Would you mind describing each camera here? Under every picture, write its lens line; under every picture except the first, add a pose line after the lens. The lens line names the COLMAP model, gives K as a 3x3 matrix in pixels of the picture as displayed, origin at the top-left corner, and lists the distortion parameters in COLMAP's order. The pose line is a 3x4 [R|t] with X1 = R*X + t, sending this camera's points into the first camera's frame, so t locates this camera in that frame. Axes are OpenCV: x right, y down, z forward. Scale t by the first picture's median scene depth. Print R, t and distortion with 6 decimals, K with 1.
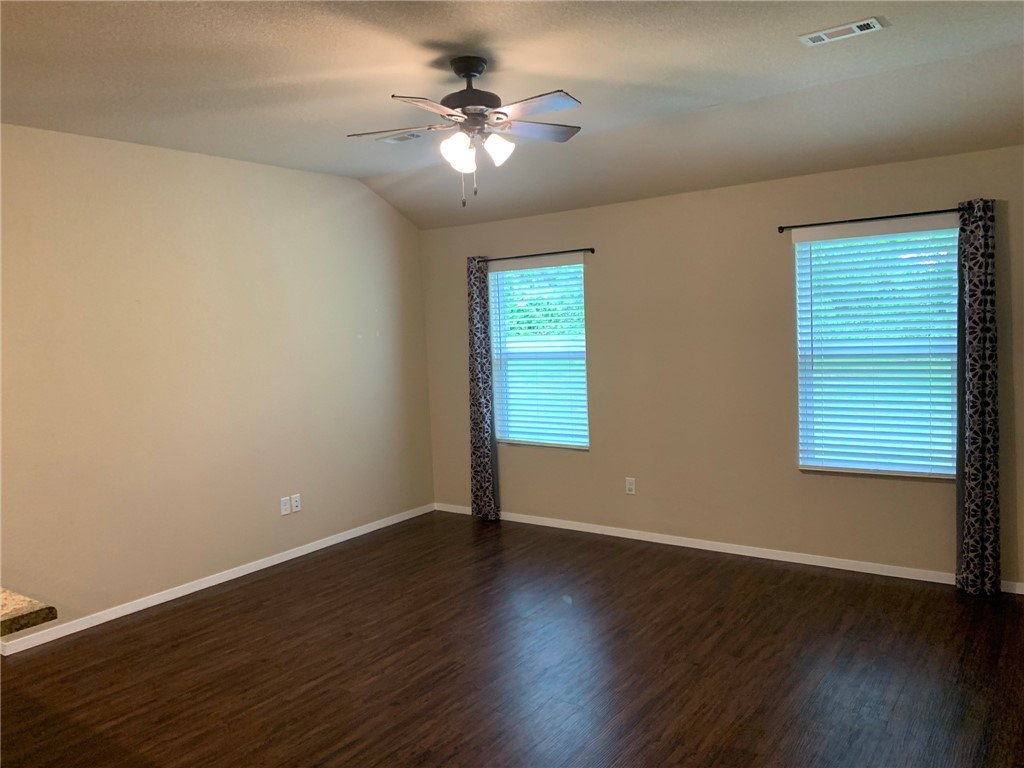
lens RADIAL K [[794.6, 0, 509.9], [0, 794.6, 383.4], [0, 0, 1]] dist [0.050023, -0.034541]
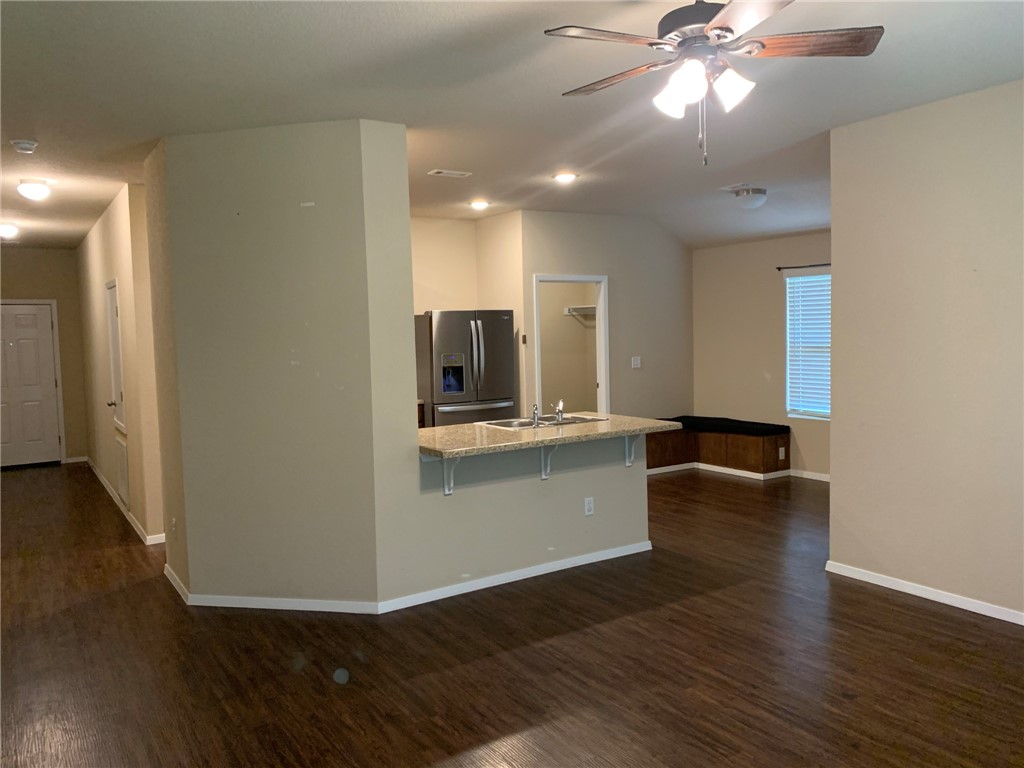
lens RADIAL K [[794.6, 0, 503.0], [0, 794.6, 386.3], [0, 0, 1]] dist [0.050023, -0.034541]
pose [[-0.365251, 0.124564, -0.922538, 0.708411], [-0.035163, 0.988454, 0.147386, -0.108800], [0.930245, 0.086272, -0.356654, 1.071811]]
